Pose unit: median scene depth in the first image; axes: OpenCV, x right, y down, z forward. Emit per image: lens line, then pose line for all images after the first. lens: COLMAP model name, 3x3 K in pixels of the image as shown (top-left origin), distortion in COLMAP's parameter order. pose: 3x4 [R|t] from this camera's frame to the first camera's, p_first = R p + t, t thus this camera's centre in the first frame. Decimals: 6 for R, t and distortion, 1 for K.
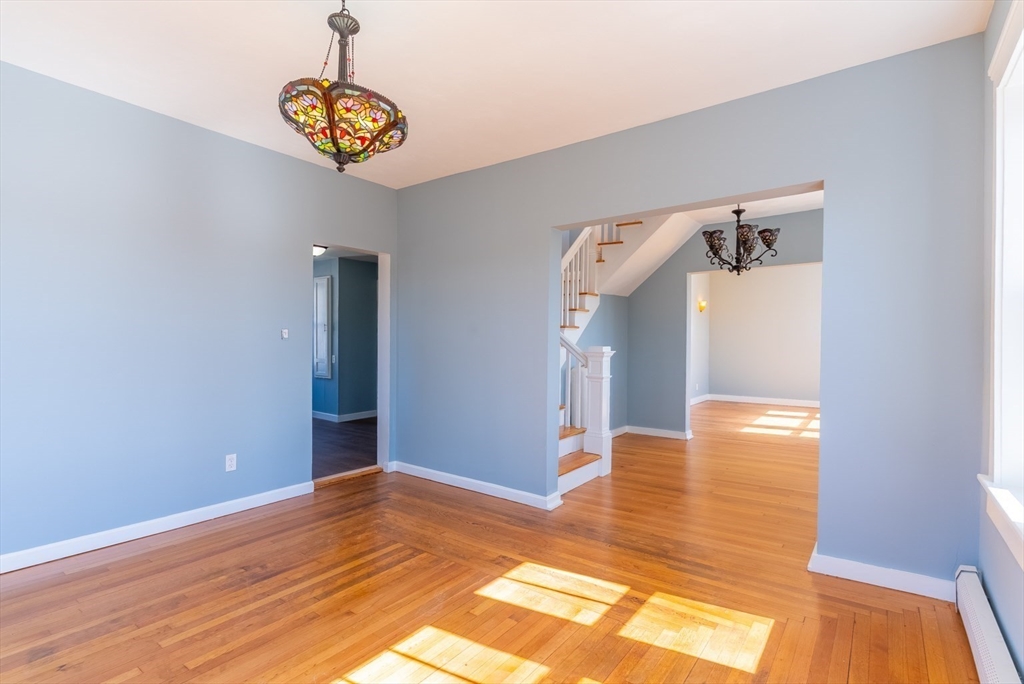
lens RADIAL K [[492.0, 0, 515.7], [0, 492.0, 339.9], [0, 0, 1]] dist [-0.003167, -0.001470]
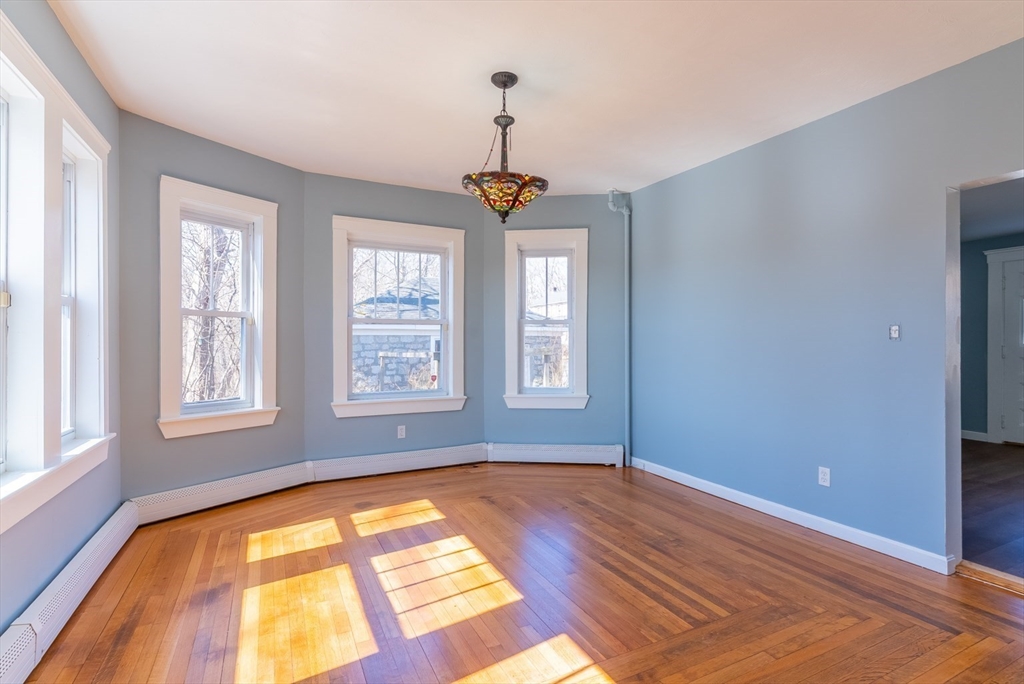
lens RADIAL K [[492.0, 0, 506.1], [0, 492.0, 340.7], [0, 0, 1]] dist [-0.003167, -0.001470]
pose [[-0.460179, -0.009299, -0.887778, 0.374539], [-0.005344, 0.999956, -0.007704, 0.007844], [0.887810, 0.001200, -0.460208, 0.680166]]
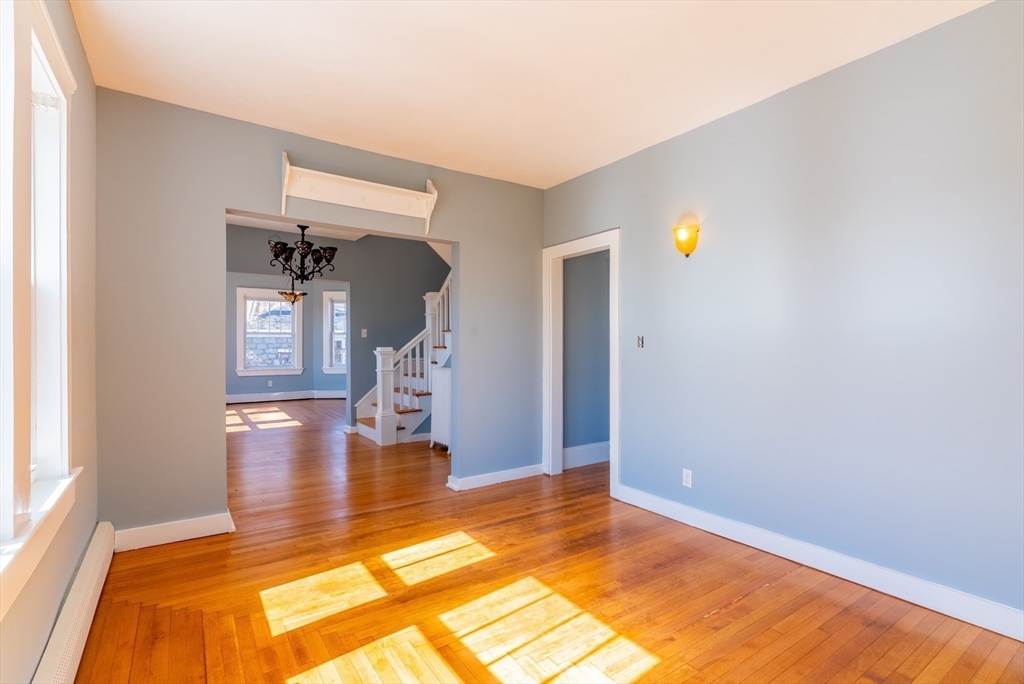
lens RADIAL K [[492.0, 0, 502.2], [0, 492.0, 340.0], [0, 0, 1]] dist [-0.003167, -0.001470]
pose [[-0.337619, -0.010446, -0.941225, 1.291987], [-0.005932, 0.999942, -0.008970, 0.005059], [0.941264, 0.002555, -0.337661, 1.735132]]
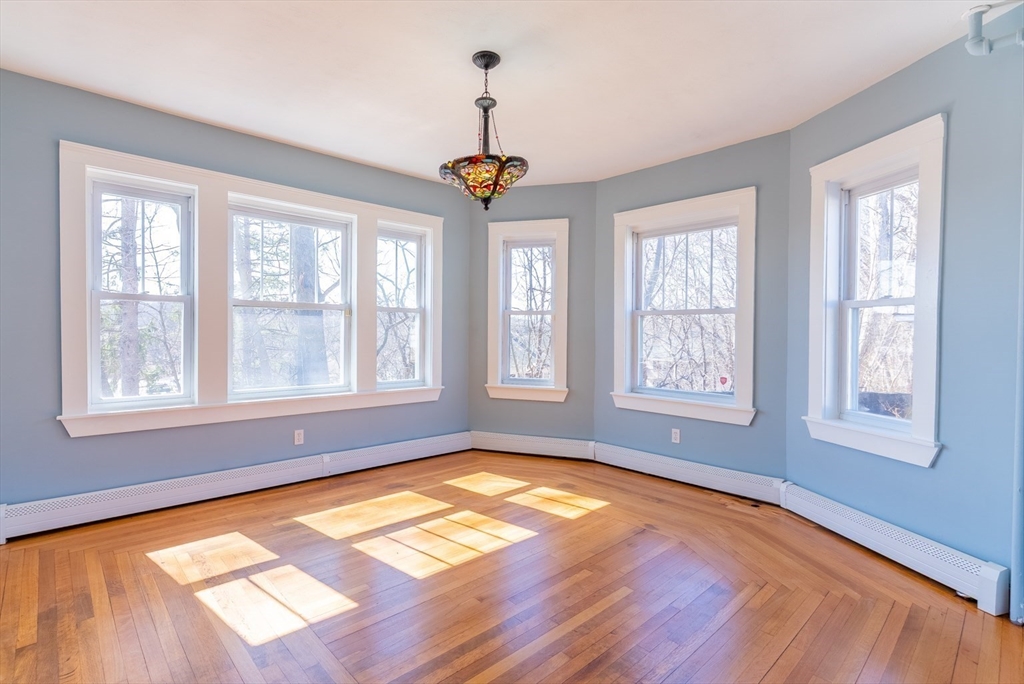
lens RADIAL K [[492.0, 0, 516.0], [0, 492.0, 343.7], [0, 0, 1]] dist [-0.003167, -0.001470]
pose [[-0.981642, -0.020251, 0.189654, -0.286819], [-0.015583, 0.999539, 0.026070, 0.000085], [-0.190095, 0.022636, -0.981505, 0.958112]]
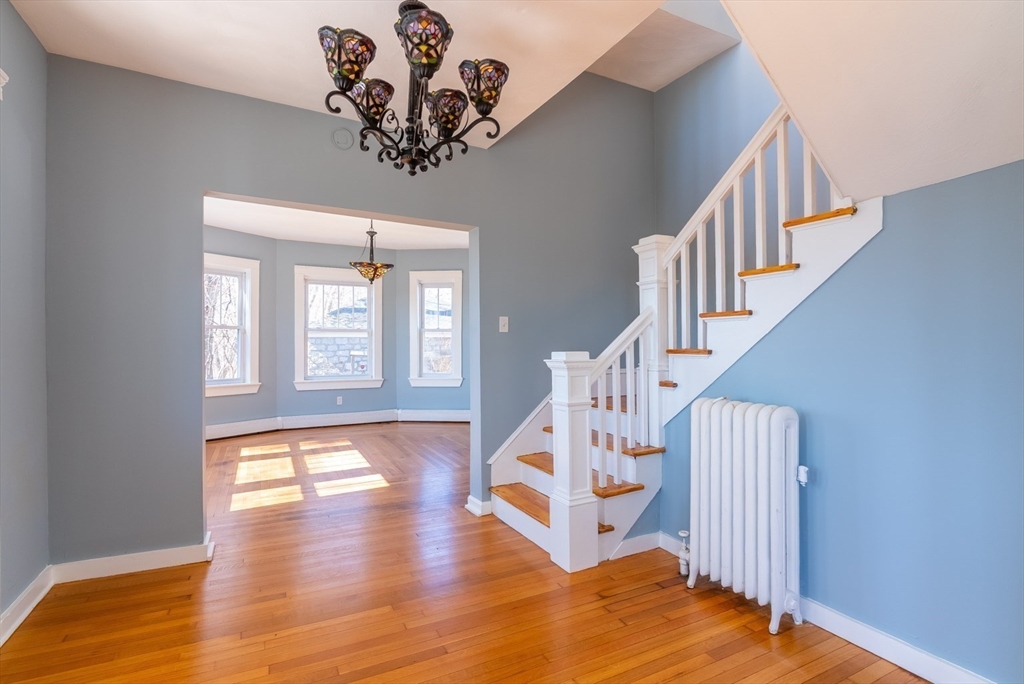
lens RADIAL K [[492.0, 0, 506.8], [0, 492.0, 340.3], [0, 0, 1]] dist [-0.003167, -0.001470]
pose [[-0.447869, -0.011204, -0.894029, 0.749606], [-0.004974, 0.999937, -0.010039, 0.006882], [0.894085, -0.000049, -0.447897, 1.209634]]
